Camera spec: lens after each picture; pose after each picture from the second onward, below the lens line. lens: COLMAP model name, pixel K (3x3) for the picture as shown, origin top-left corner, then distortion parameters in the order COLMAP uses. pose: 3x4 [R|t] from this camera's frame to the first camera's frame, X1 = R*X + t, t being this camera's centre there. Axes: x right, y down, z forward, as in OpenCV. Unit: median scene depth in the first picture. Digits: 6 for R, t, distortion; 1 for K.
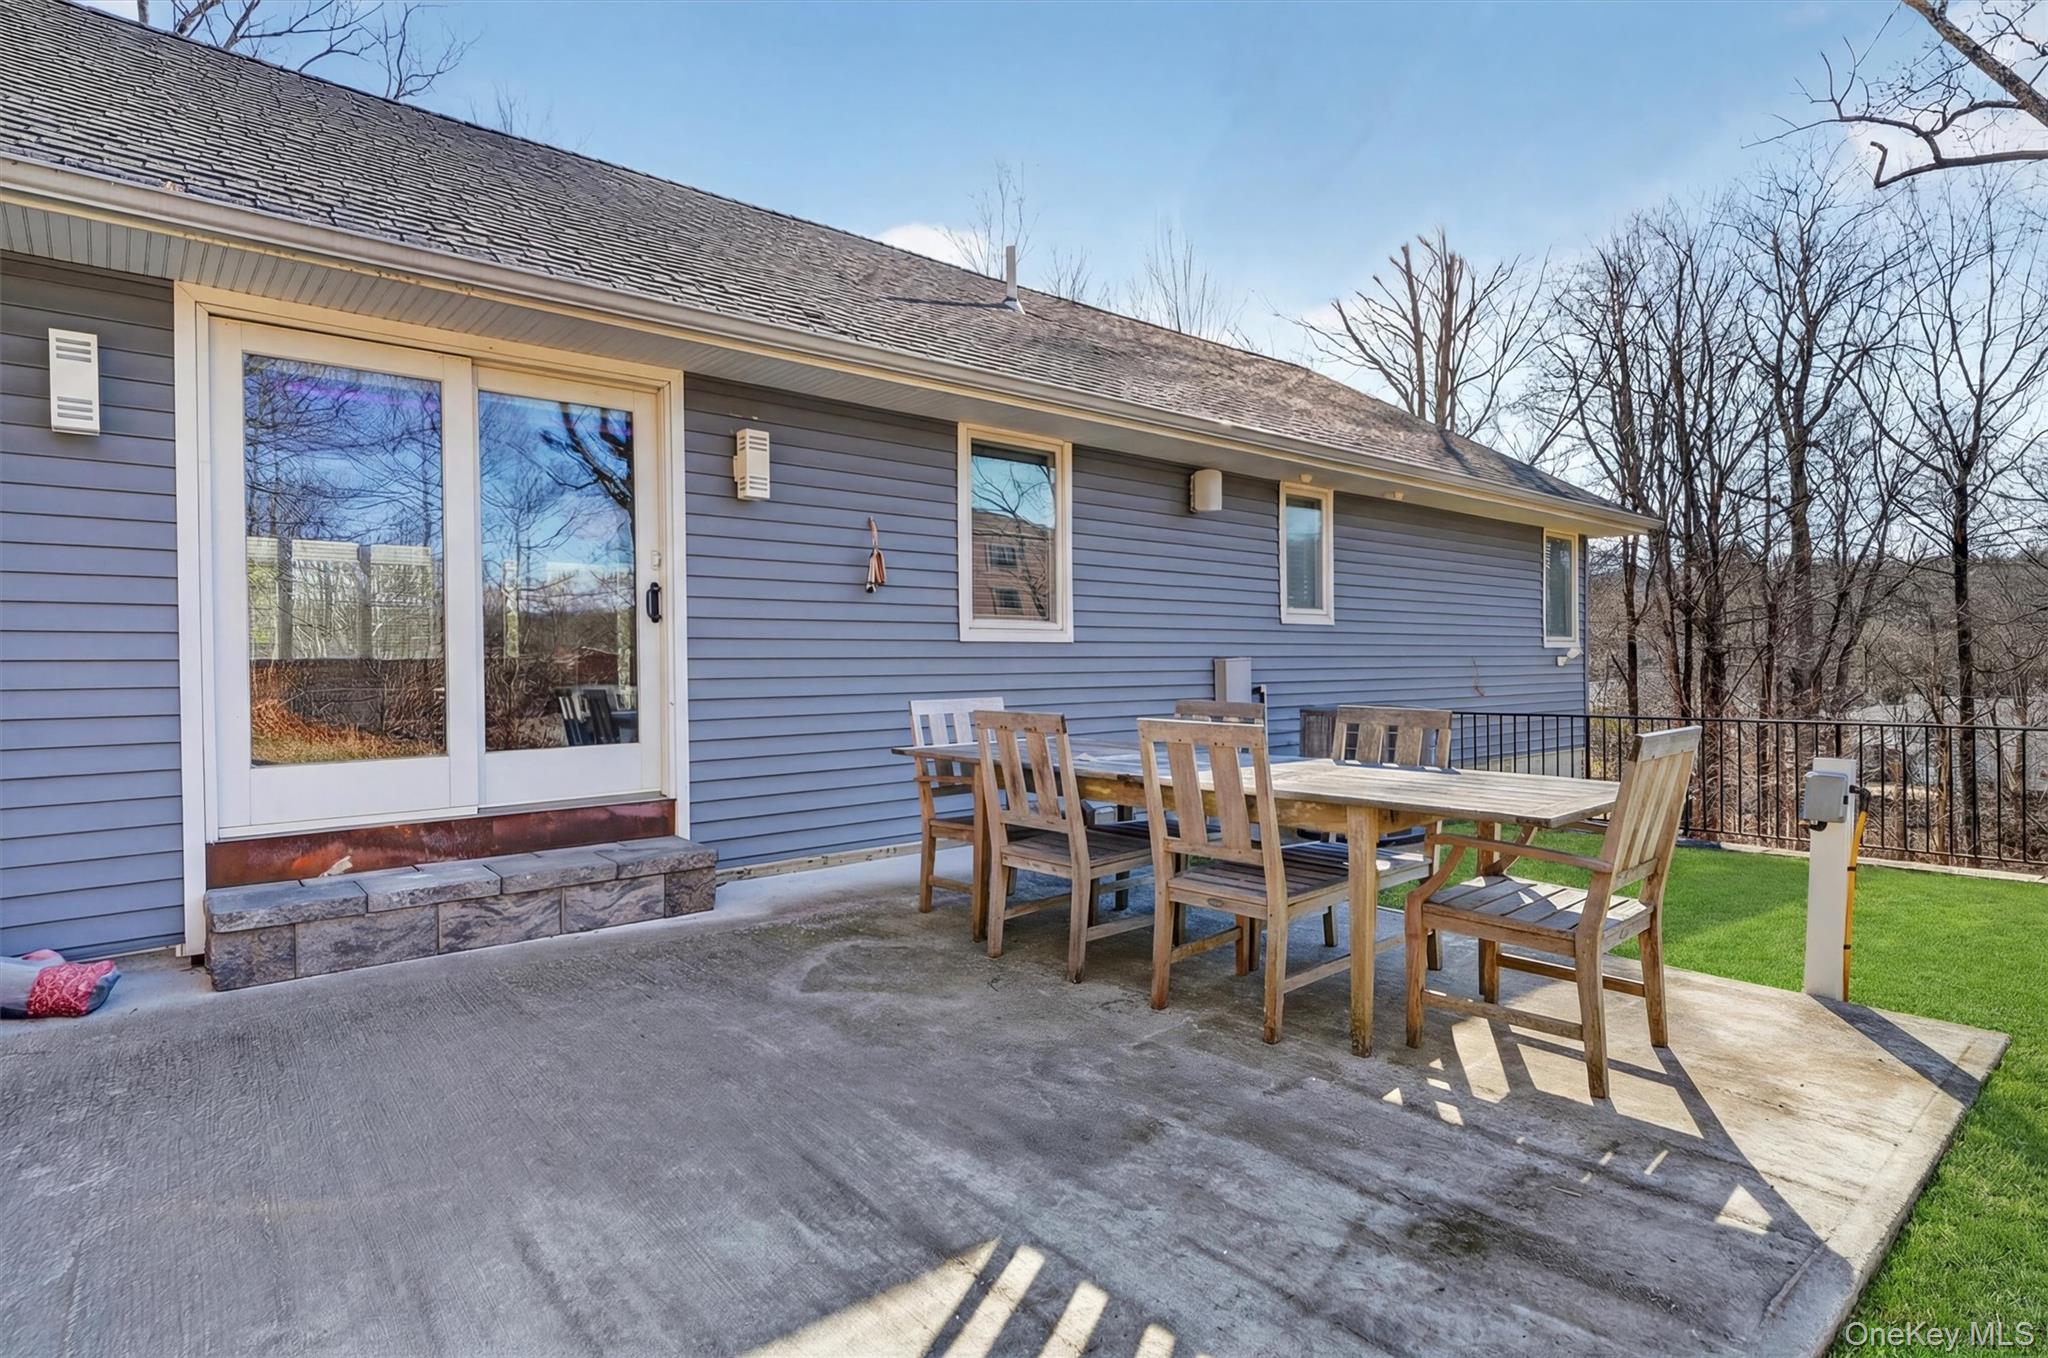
lens RADIAL K [[1030.3, 0, 1024.0], [0, 1030.3, 679.0], [0, 0, 1]] dist [-0.001447, -0.000957]
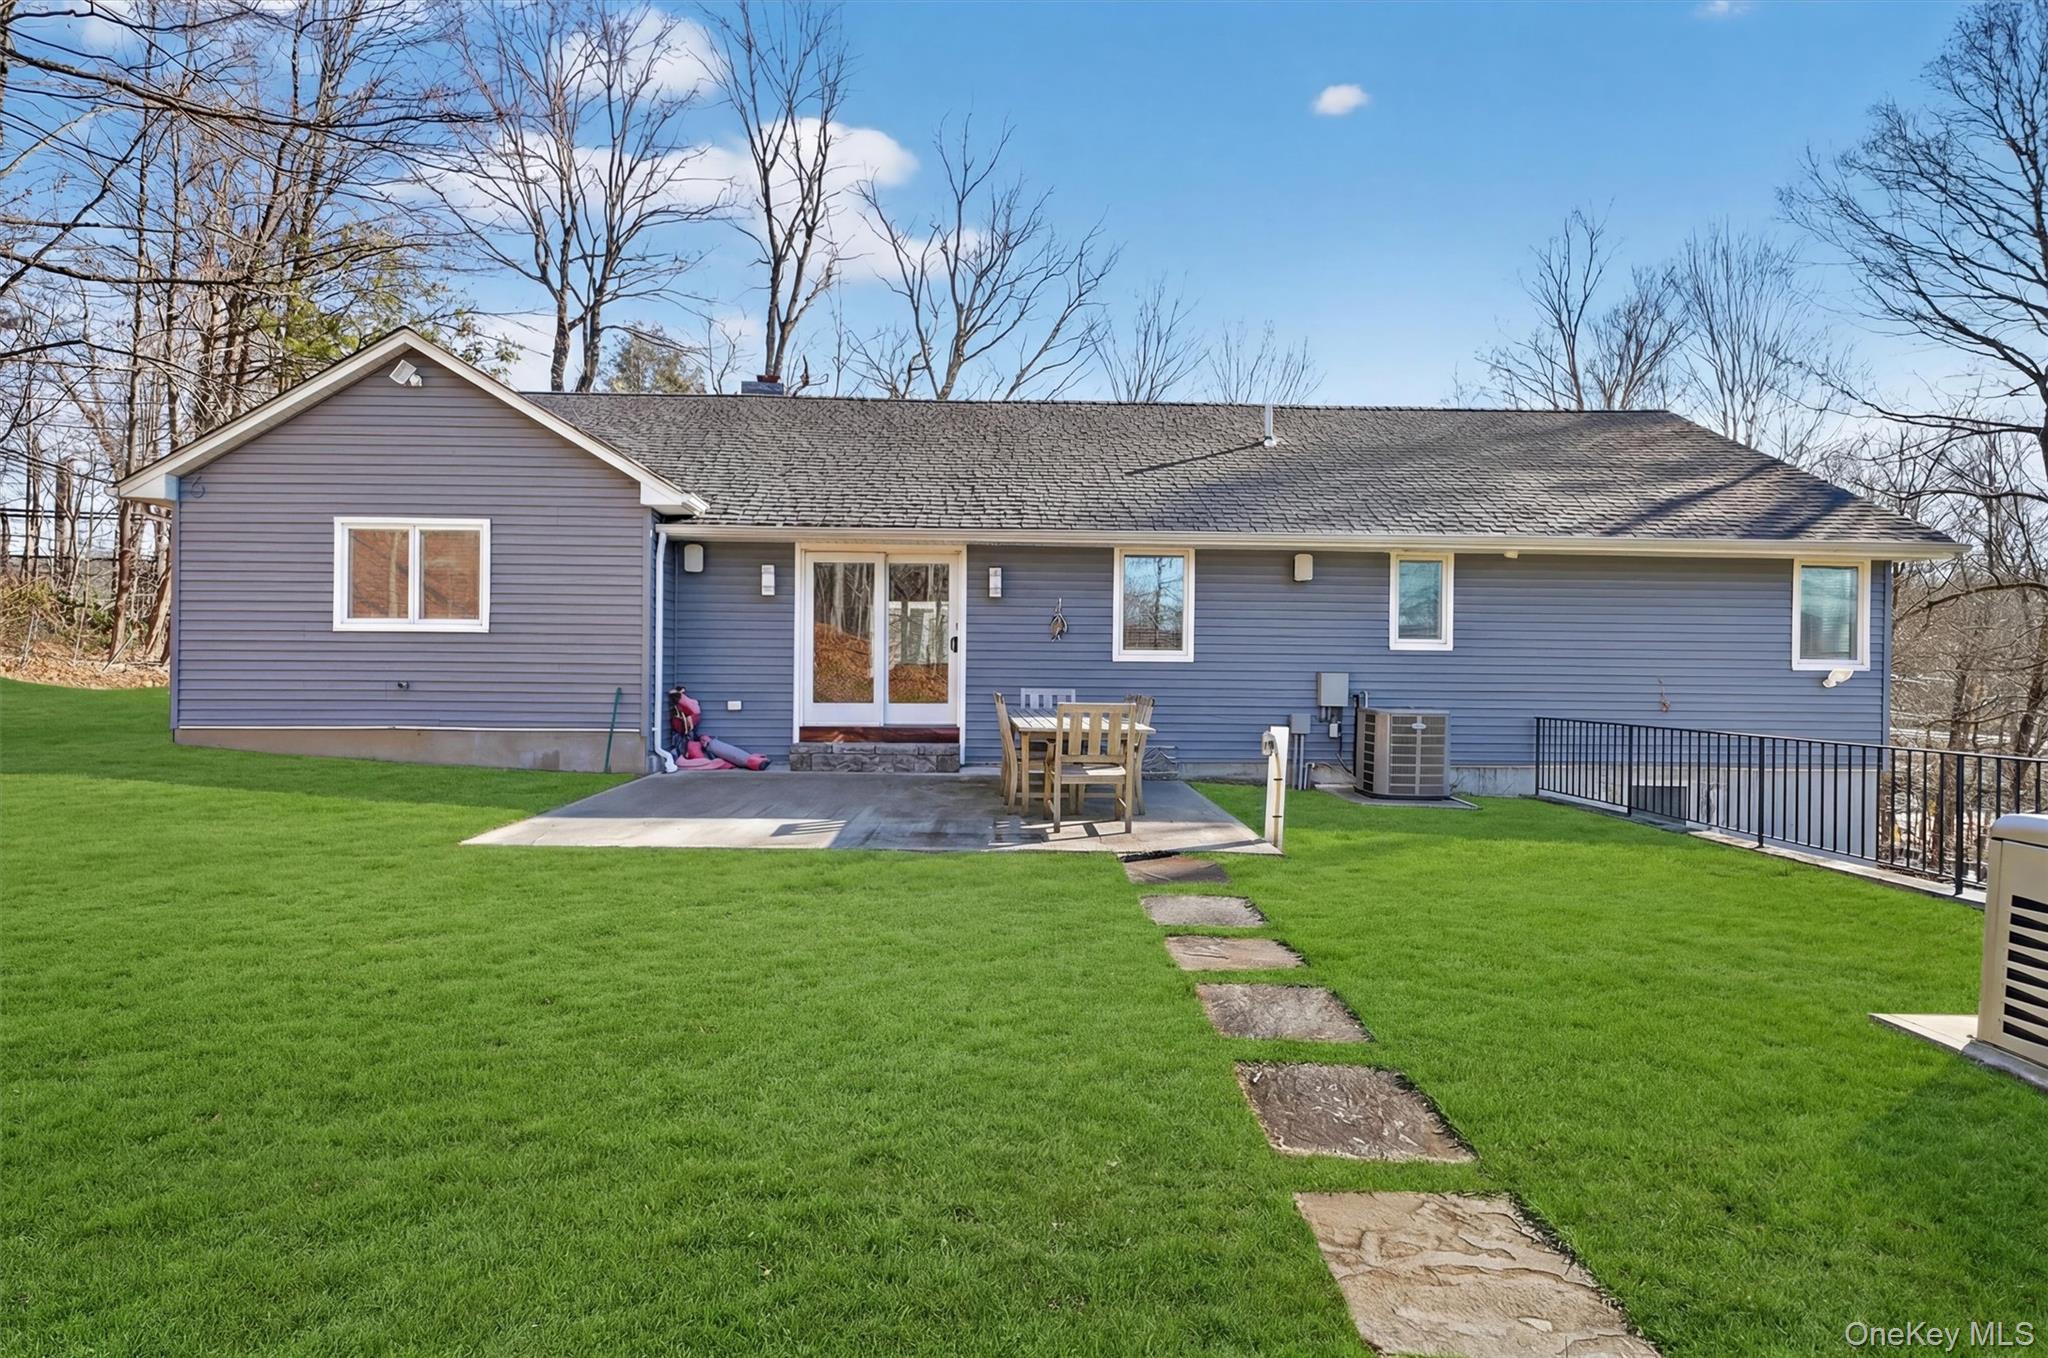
lens RADIAL K [[1030.3, 0, 1024.0], [0, 1030.3, 679.0], [0, 0, 1]] dist [-0.001447, -0.000957]
pose [[0.787196, 0.030015, -0.615972, 1.176872], [-0.027551, 0.999529, 0.013496, -0.029073], [0.616087, 0.006347, 0.787653, -0.727892]]
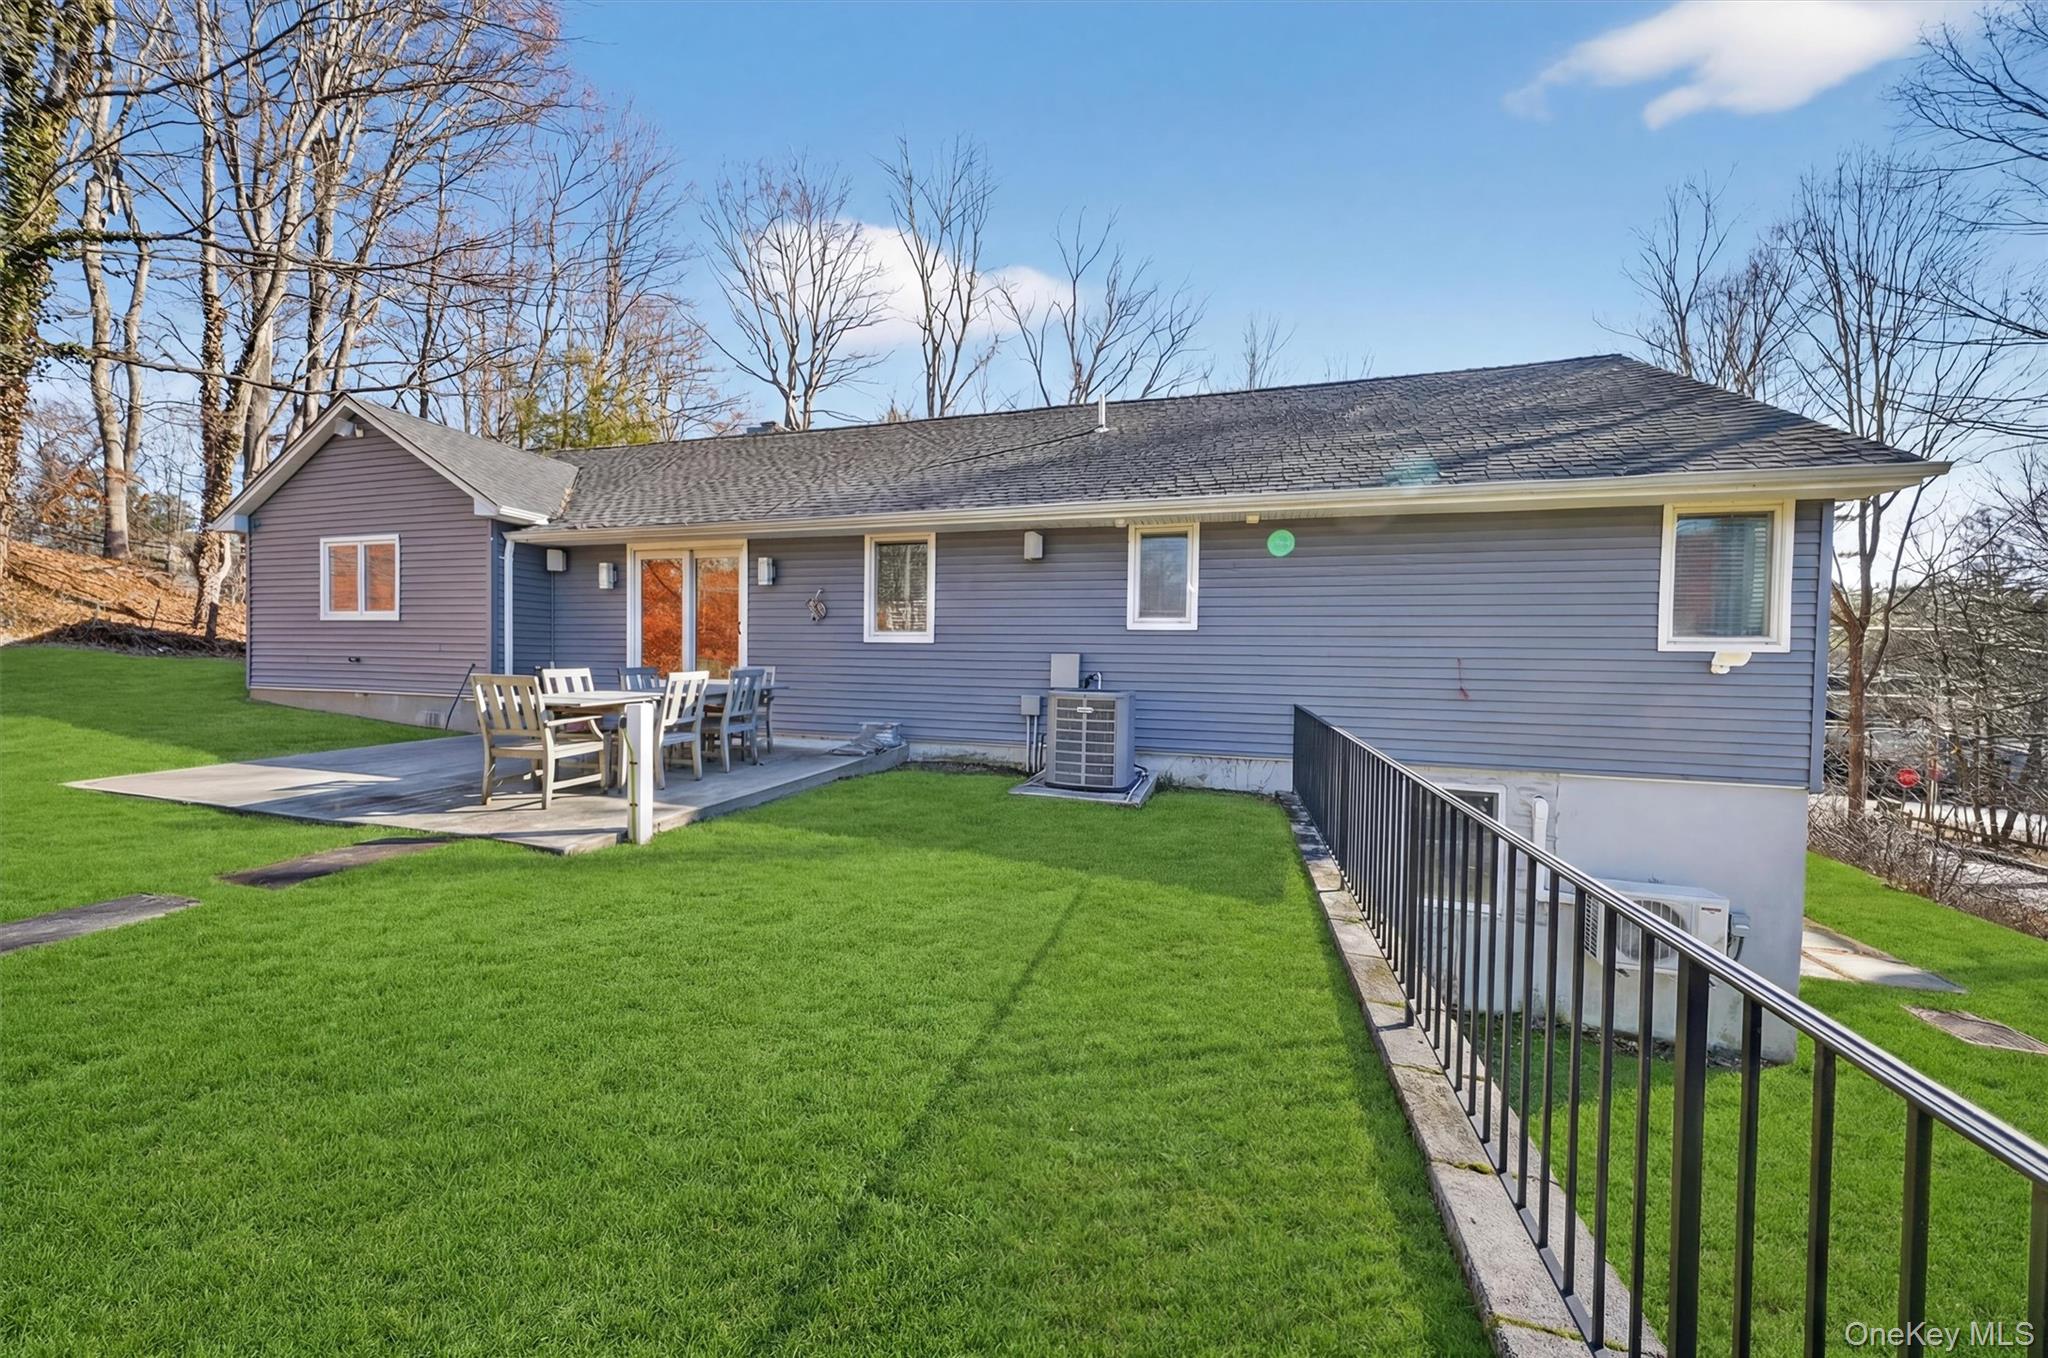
lens RADIAL K [[750.6, 0, 1022.6], [0, 750.6, 687.3], [0, 0, 1]] dist [-0.001634, -0.000067]
pose [[0.534174, 0.056029, -0.843516, 1.624920], [-0.030764, 0.998429, 0.046837, -0.030724], [0.844814, 0.000931, 0.535059, 0.556592]]
